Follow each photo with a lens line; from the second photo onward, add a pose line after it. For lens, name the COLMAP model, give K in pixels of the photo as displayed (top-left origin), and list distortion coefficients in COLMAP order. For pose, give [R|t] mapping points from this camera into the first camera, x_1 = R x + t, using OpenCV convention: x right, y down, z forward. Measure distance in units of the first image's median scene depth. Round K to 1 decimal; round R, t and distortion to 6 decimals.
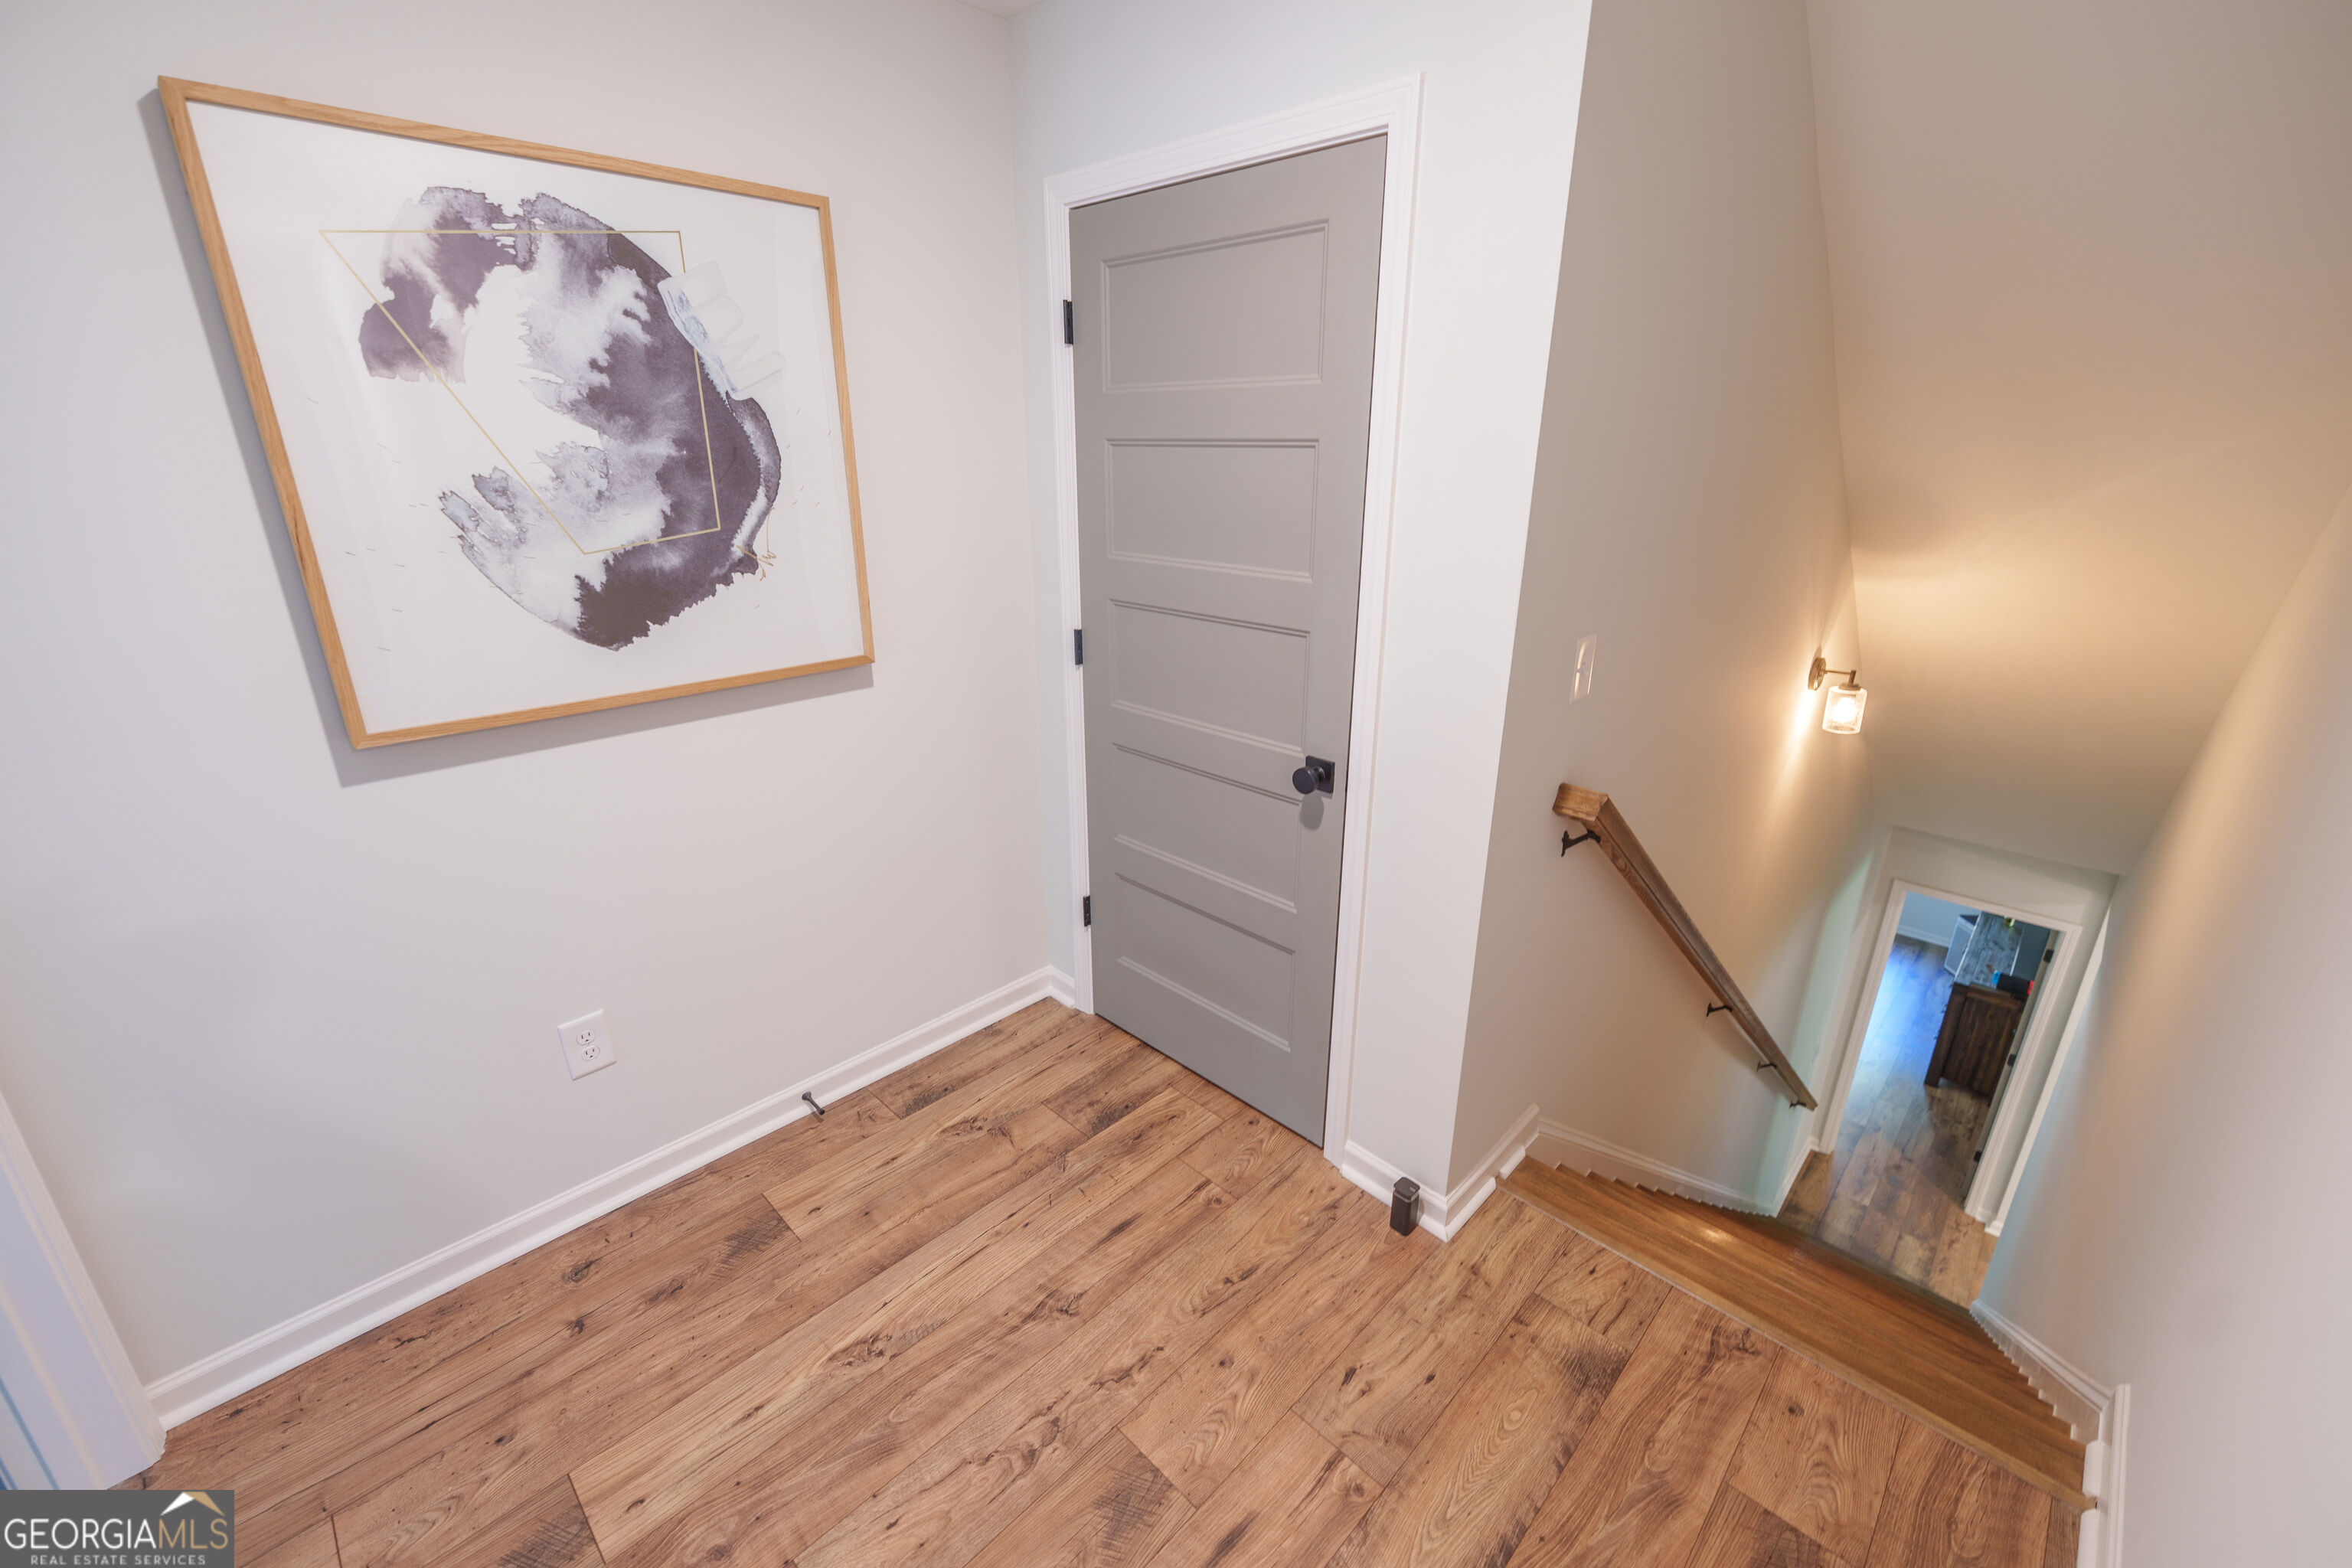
lens RADIAL K [[967.9, 0, 1185.3], [0, 967.9, 777.2], [0, 0, 1]] dist [0.000220, -0.000545]
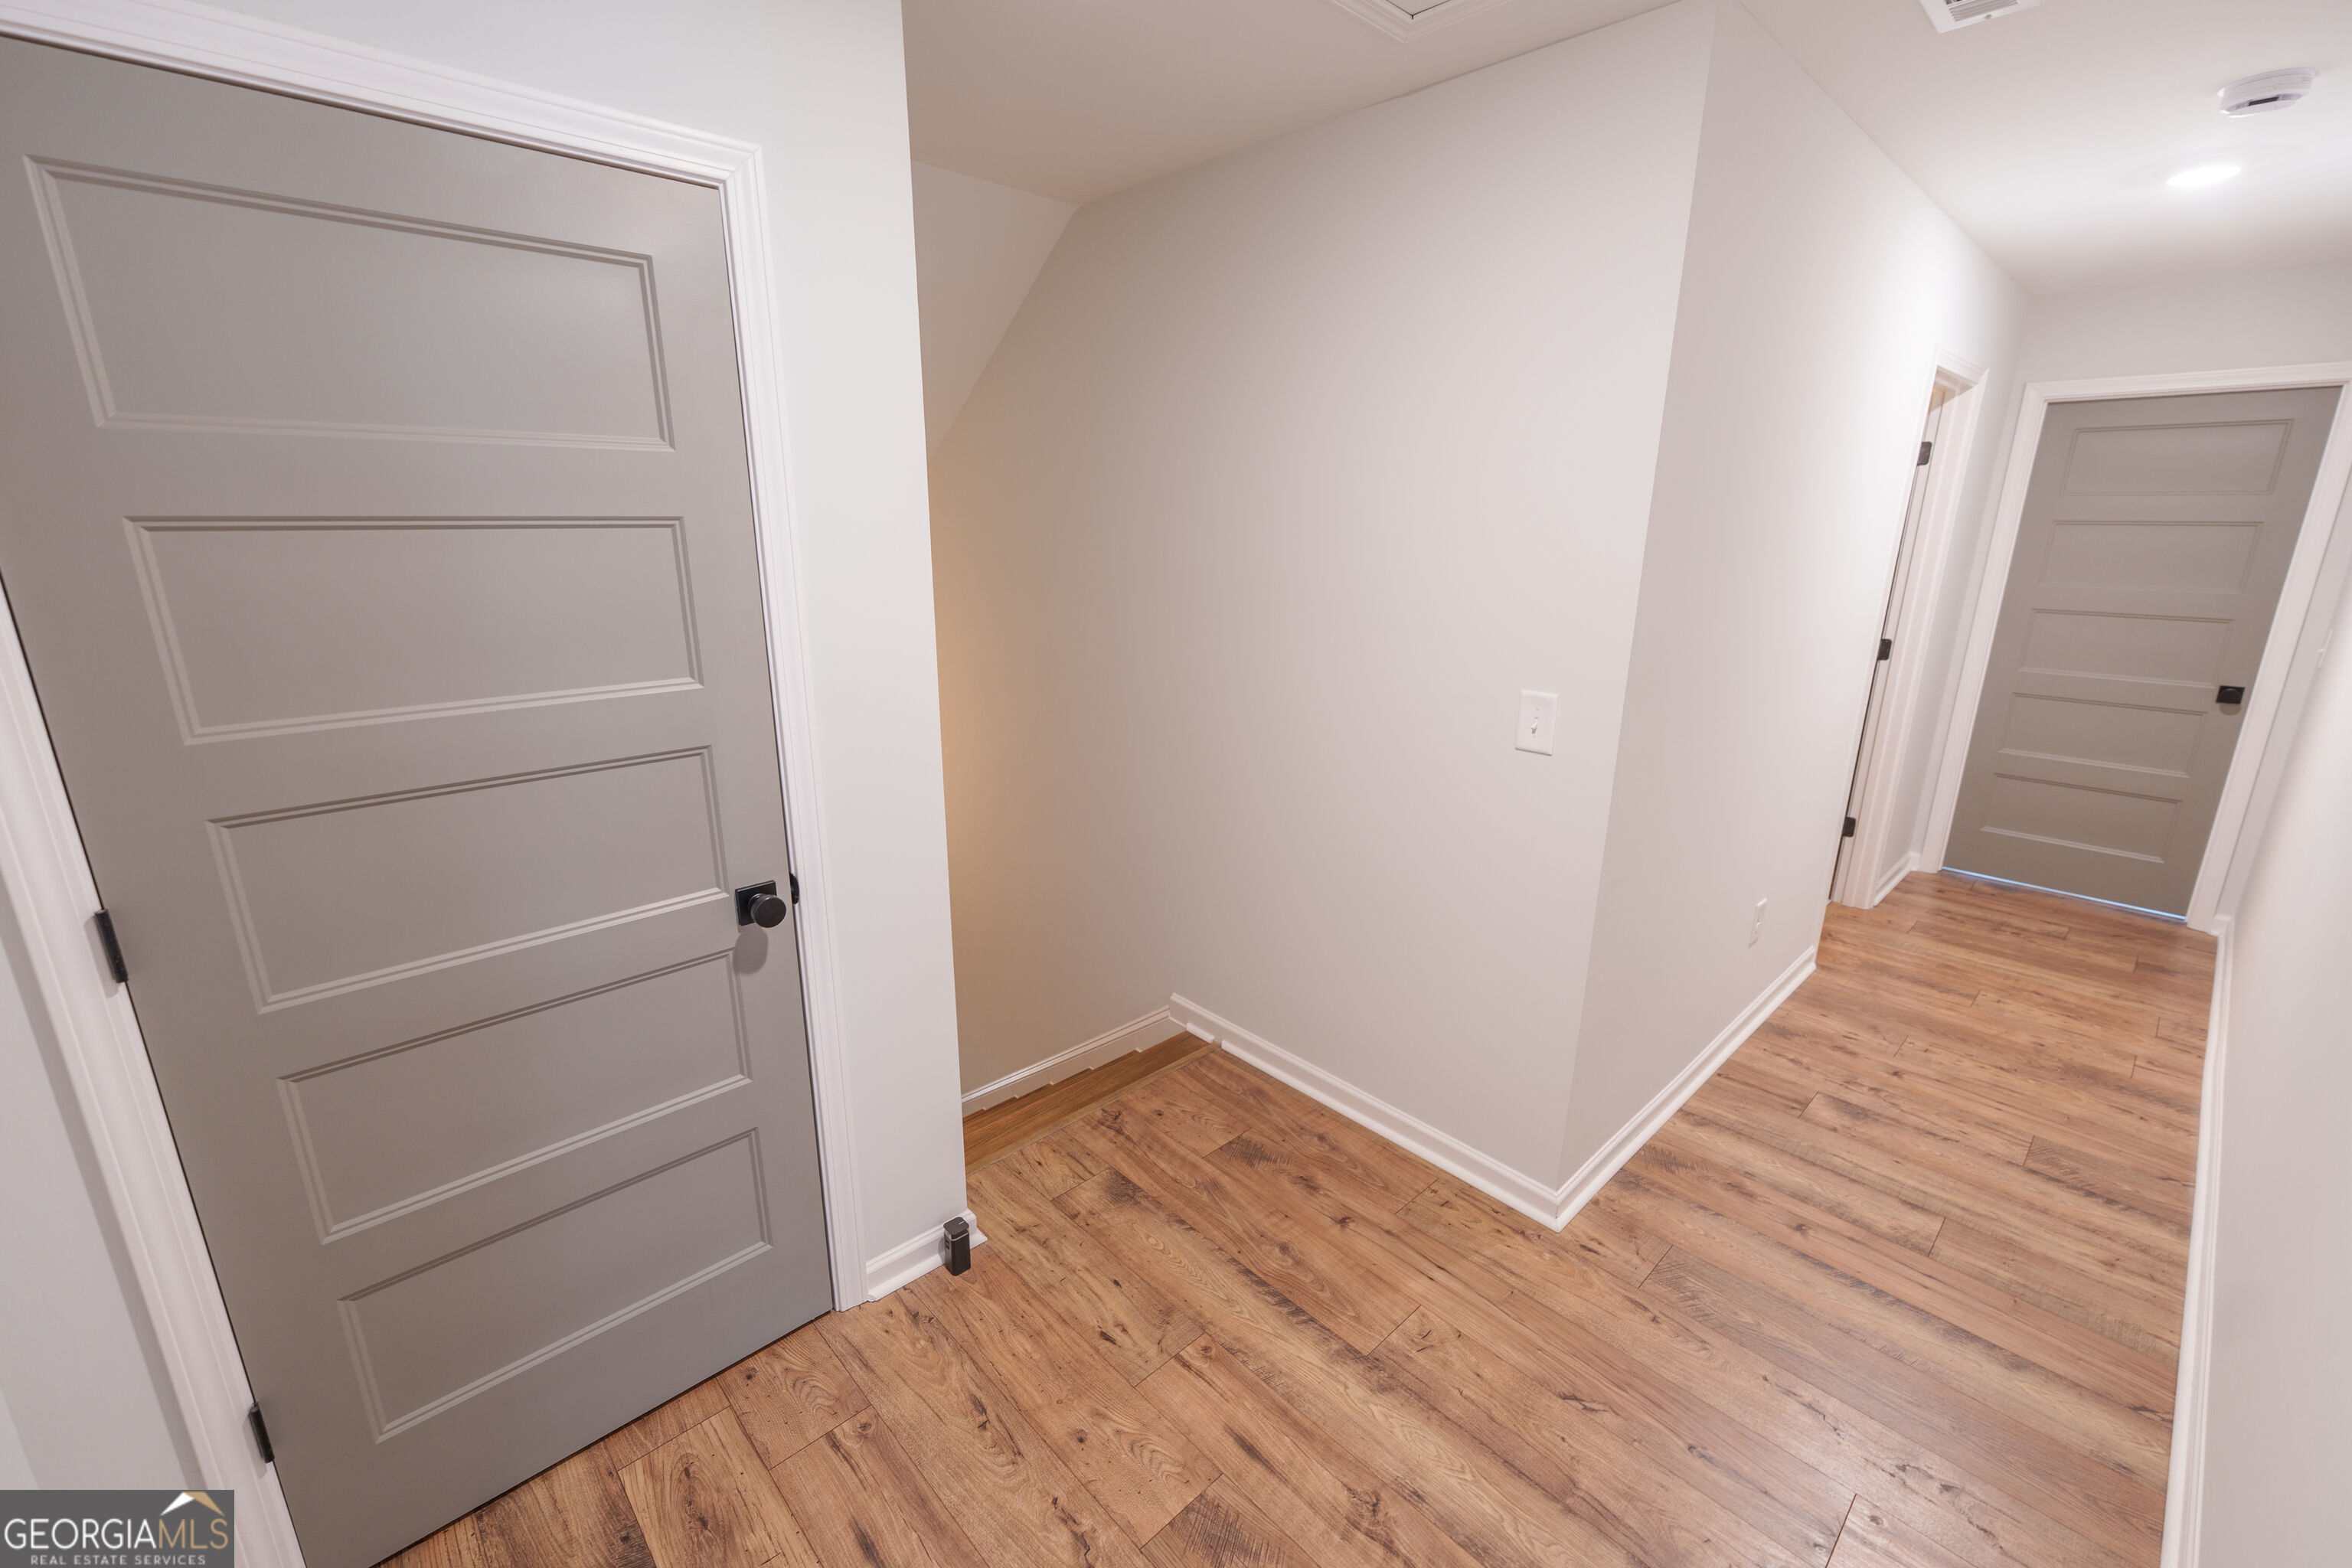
lens RADIAL K [[967.9, 0, 1180.8], [0, 967.9, 784.9], [0, 0, 1]] dist [0.000220, -0.000545]
pose [[0.043057, -0.276656, 0.960004, -0.684201], [0.324031, 0.912819, 0.248525, -0.203789], [-0.945066, 0.300370, 0.128948, 0.550798]]
